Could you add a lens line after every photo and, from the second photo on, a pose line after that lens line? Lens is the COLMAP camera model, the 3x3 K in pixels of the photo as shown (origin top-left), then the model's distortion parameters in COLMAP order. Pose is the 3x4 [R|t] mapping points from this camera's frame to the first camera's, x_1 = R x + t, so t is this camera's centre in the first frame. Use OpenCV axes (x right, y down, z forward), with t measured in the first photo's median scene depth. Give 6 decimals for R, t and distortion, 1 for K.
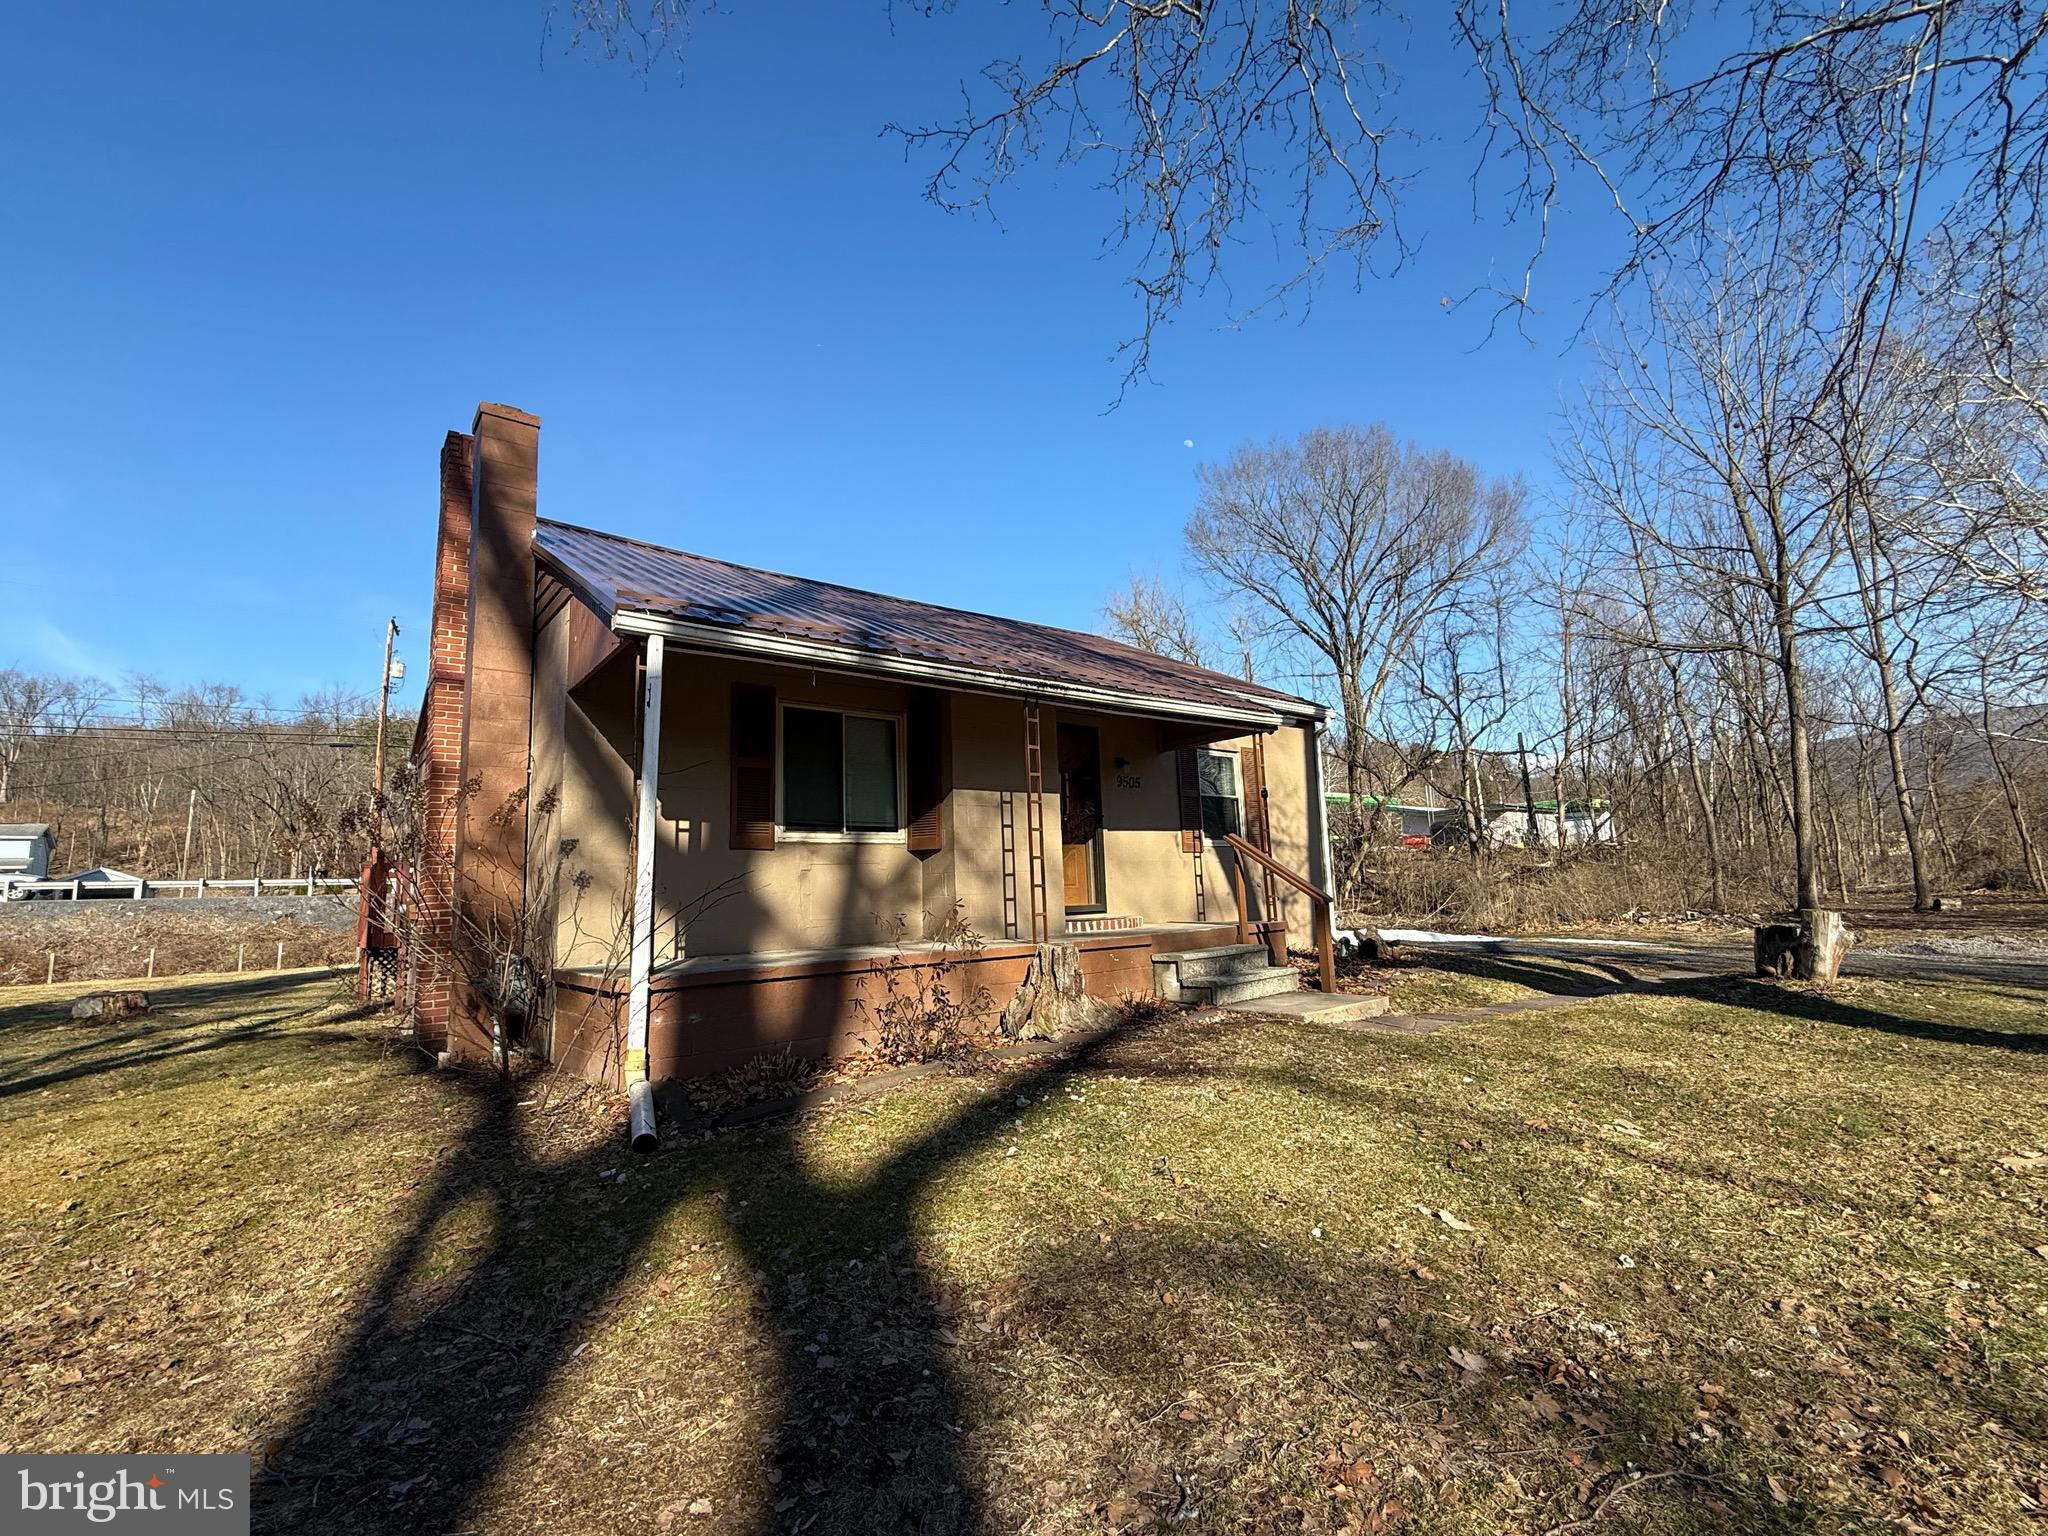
lens RADIAL K [[905.4, 0, 1017.6], [0, 905.4, 769.2], [0, 0, 1]] dist [0.001936, -0.001228]
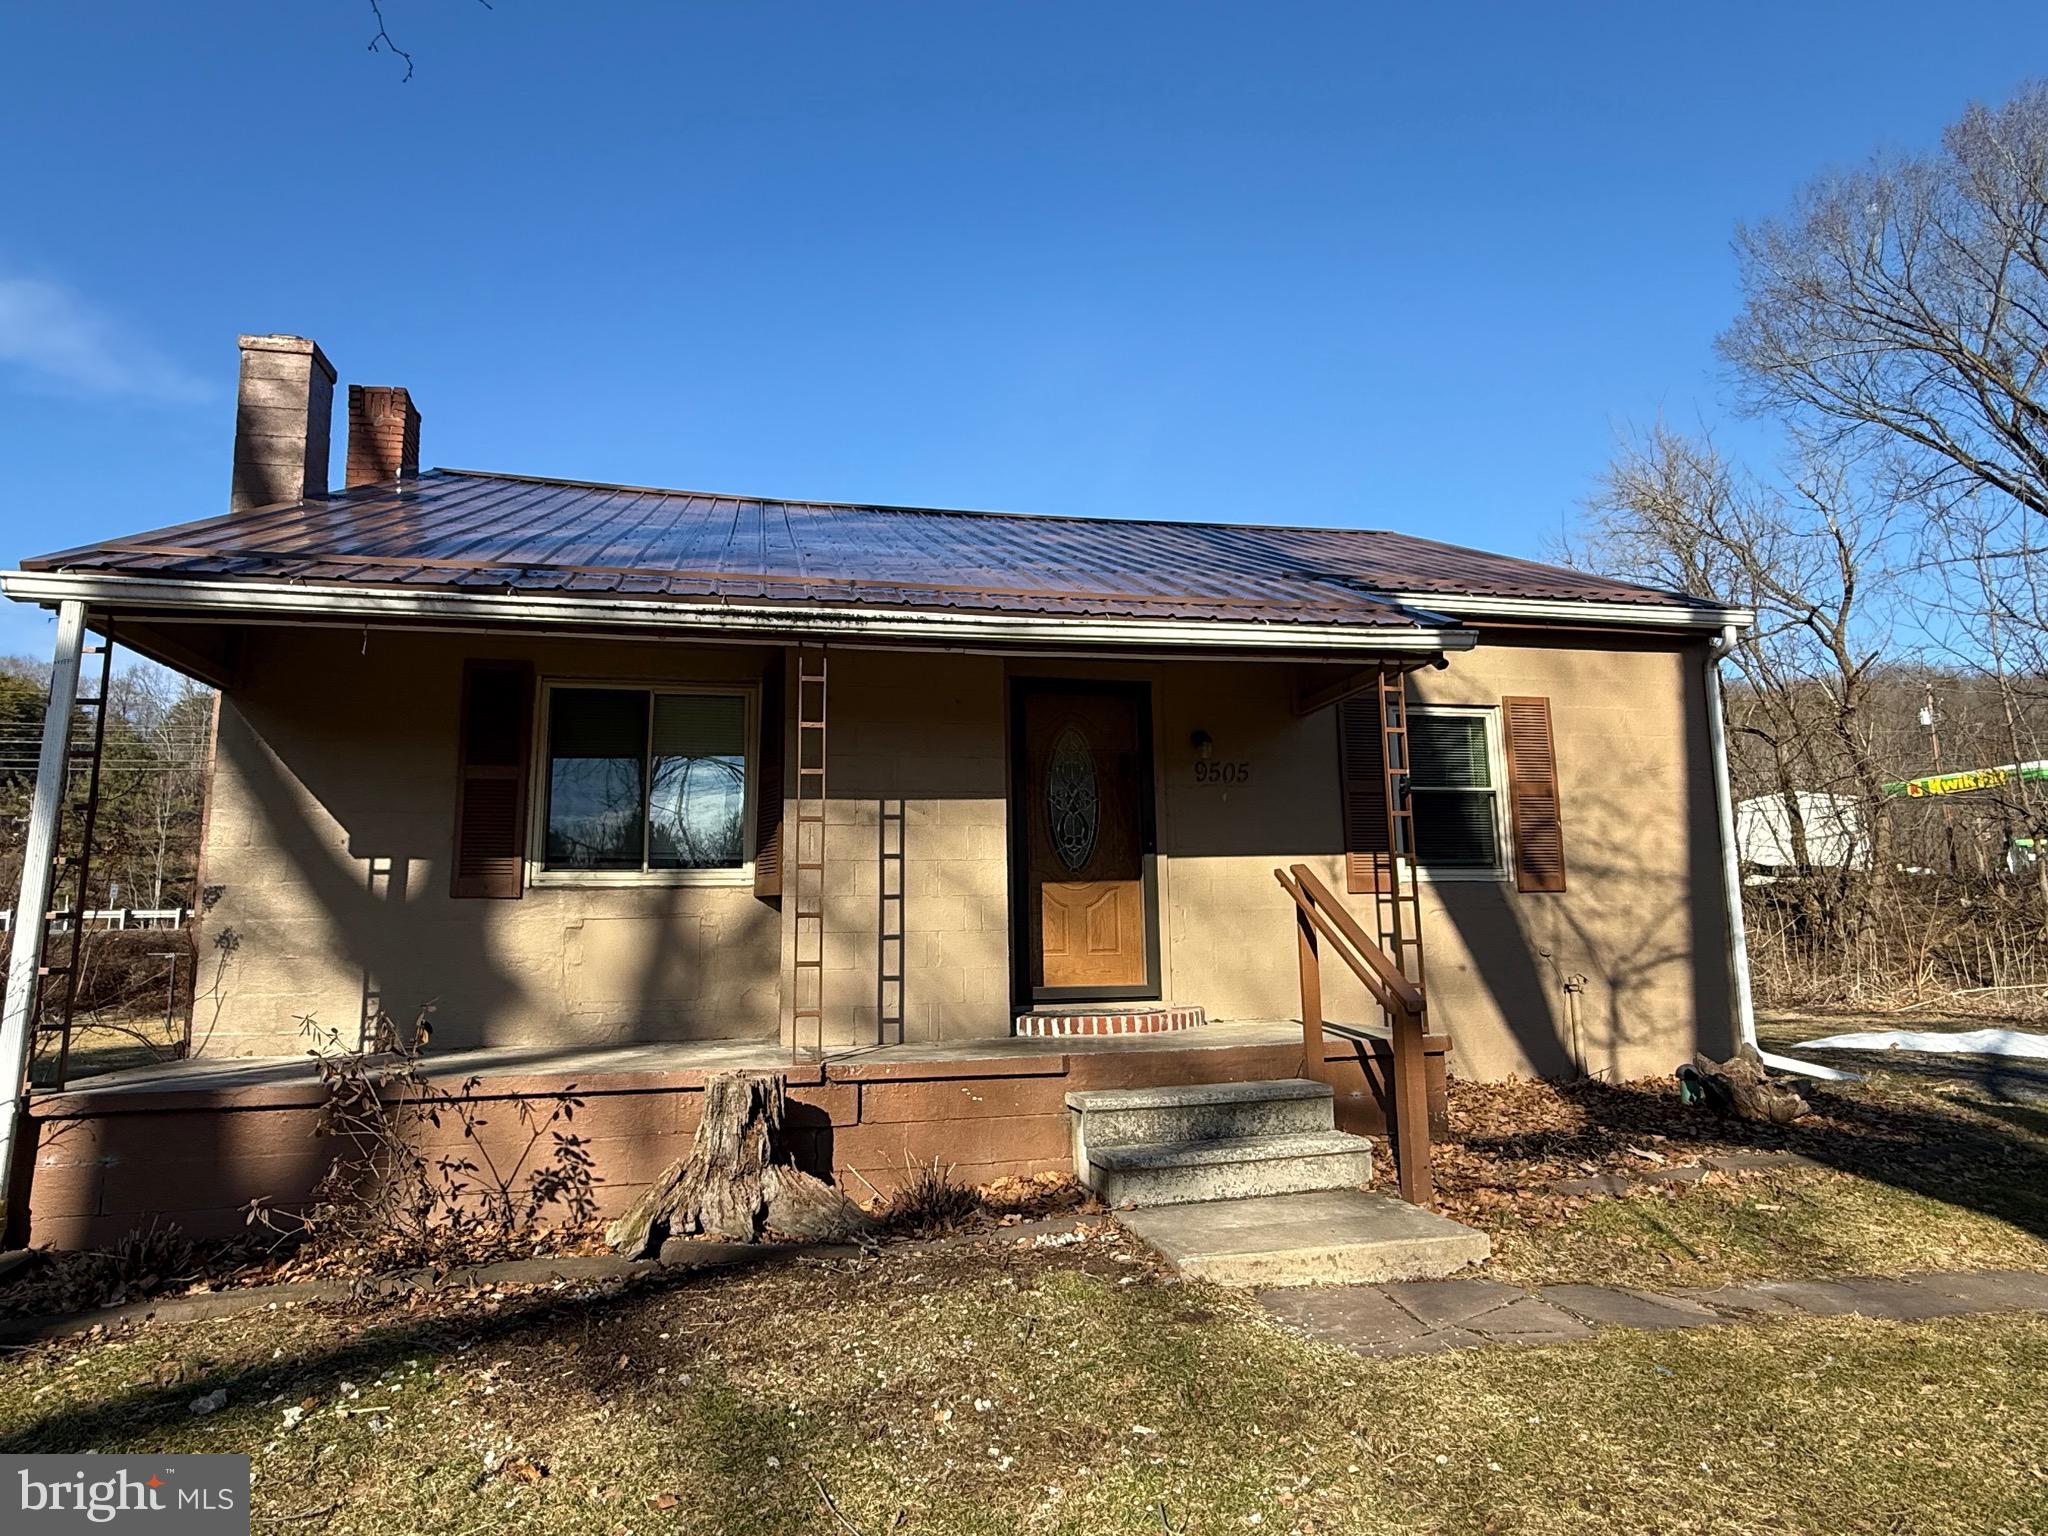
lens RADIAL K [[1167.6, 0, 1015.6], [0, 1167.6, 773.5], [0, 0, 1]] dist [-0.006724, 0.002329]
pose [[0.890362, -0.043791, -0.453142, 0.418215], [0.047844, 0.998852, -0.002521, 0.013570], [0.452732, -0.019436, 0.891435, 0.341999]]
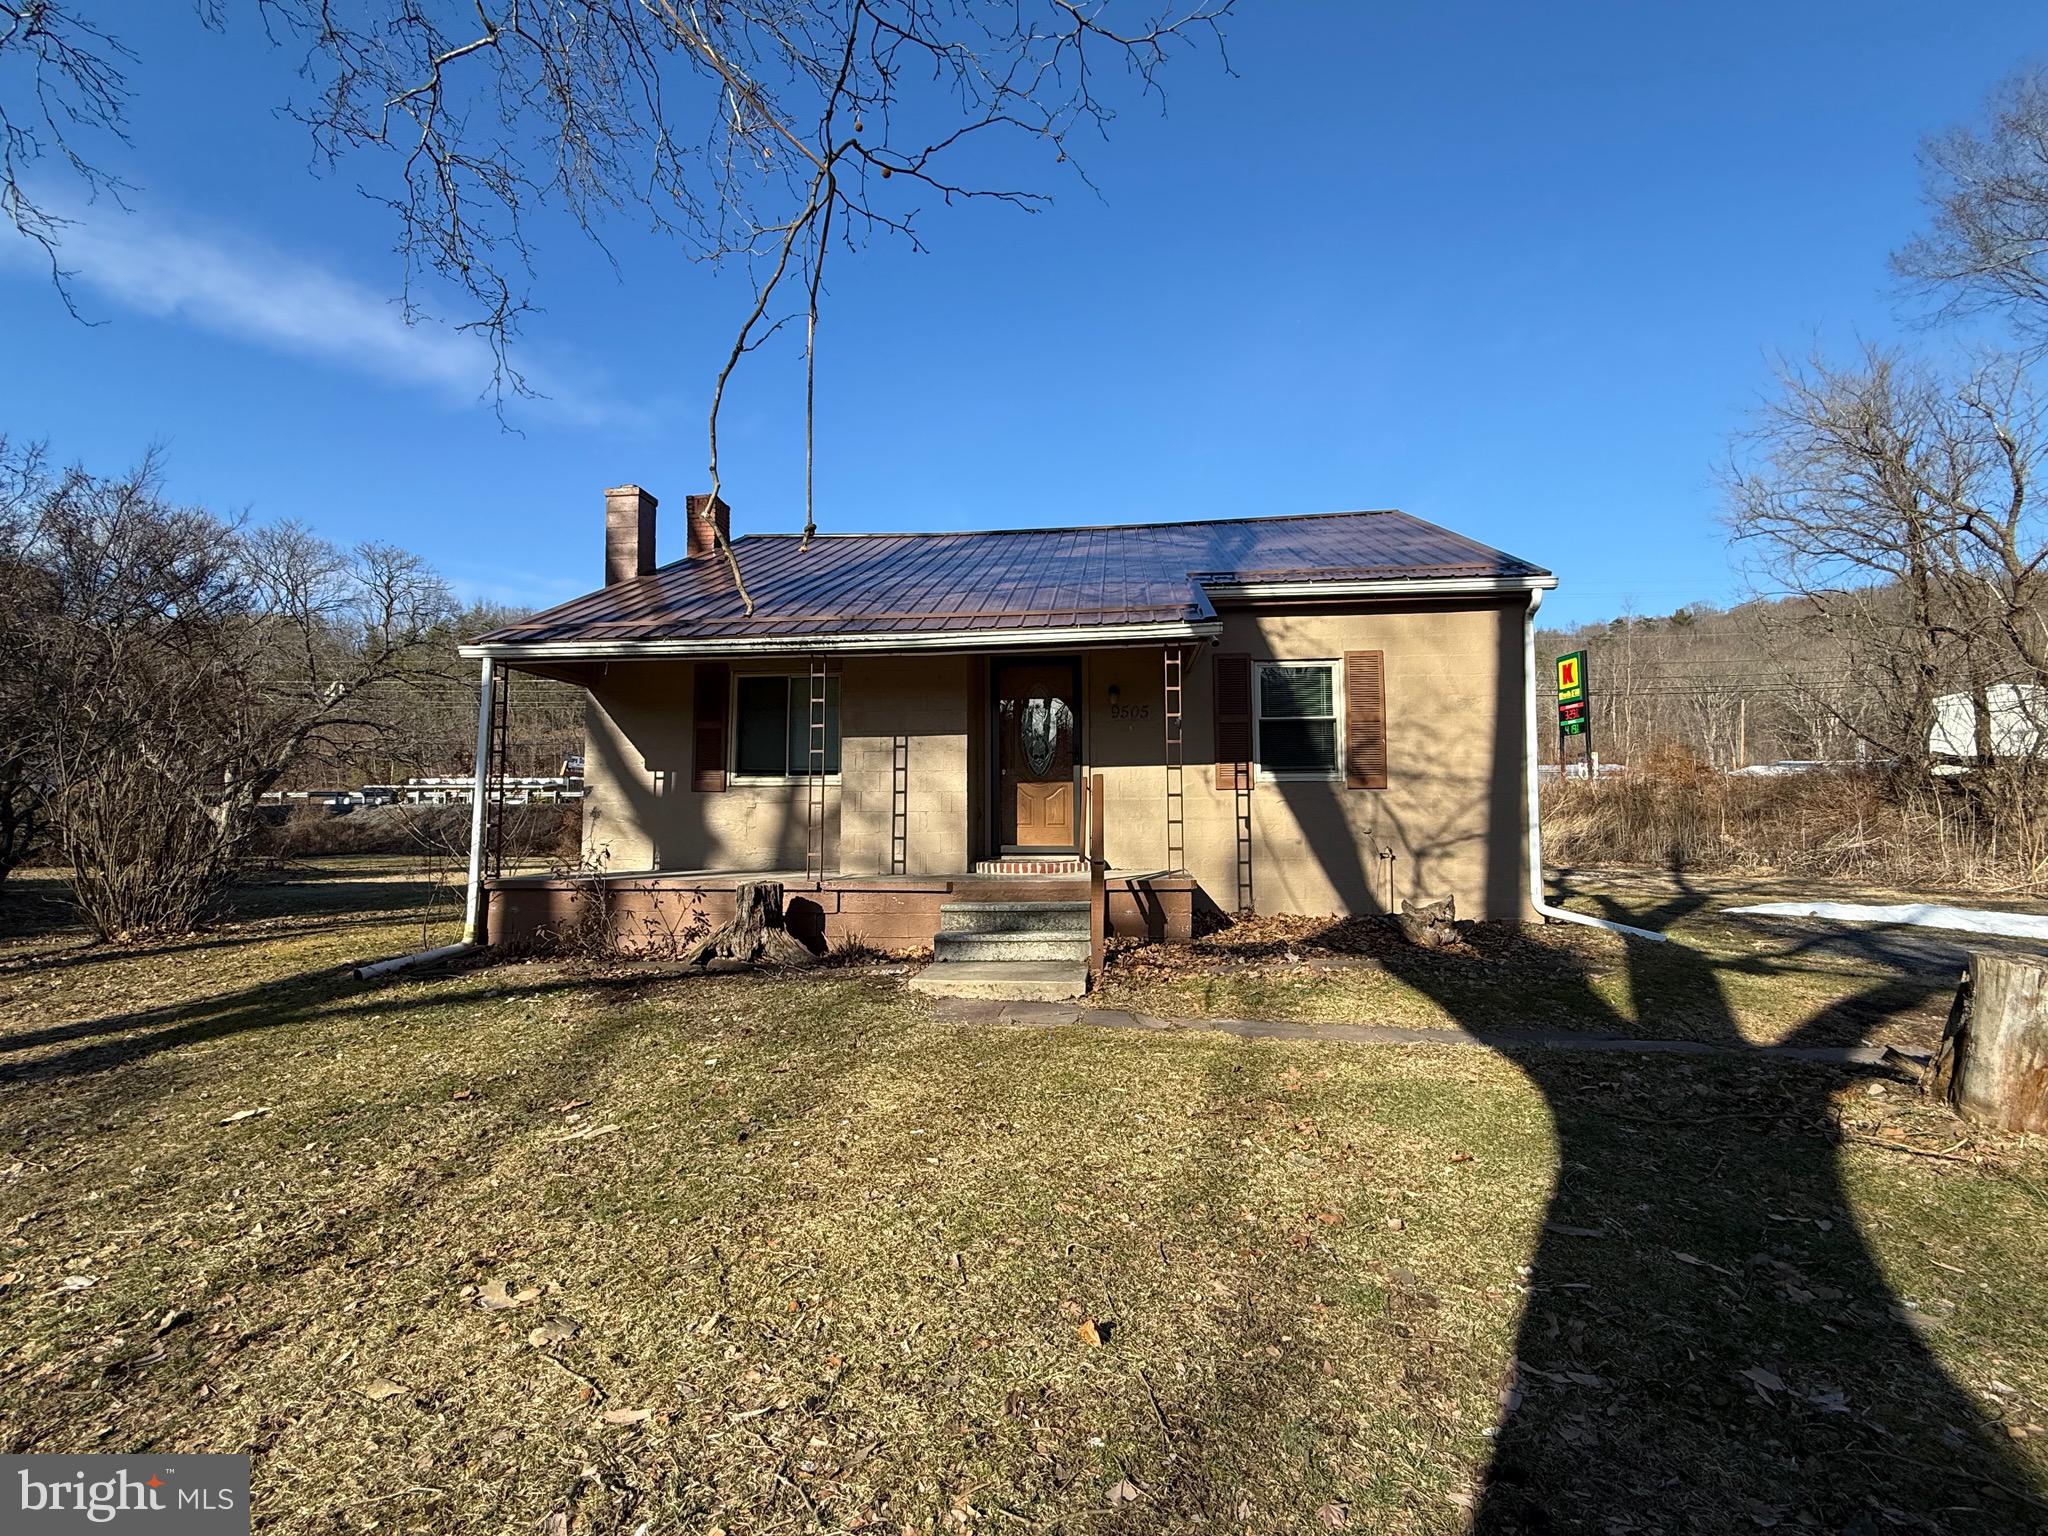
lens RADIAL K [[905.4, 0, 1023.8], [0, 905.4, 764.4], [0, 0, 1]] dist [0.001936, -0.001228]
pose [[0.694600, -0.008562, -0.719346, 0.849699], [0.077064, 0.995061, 0.062569, 0.002143], [0.715257, -0.098896, 0.691829, 0.371479]]
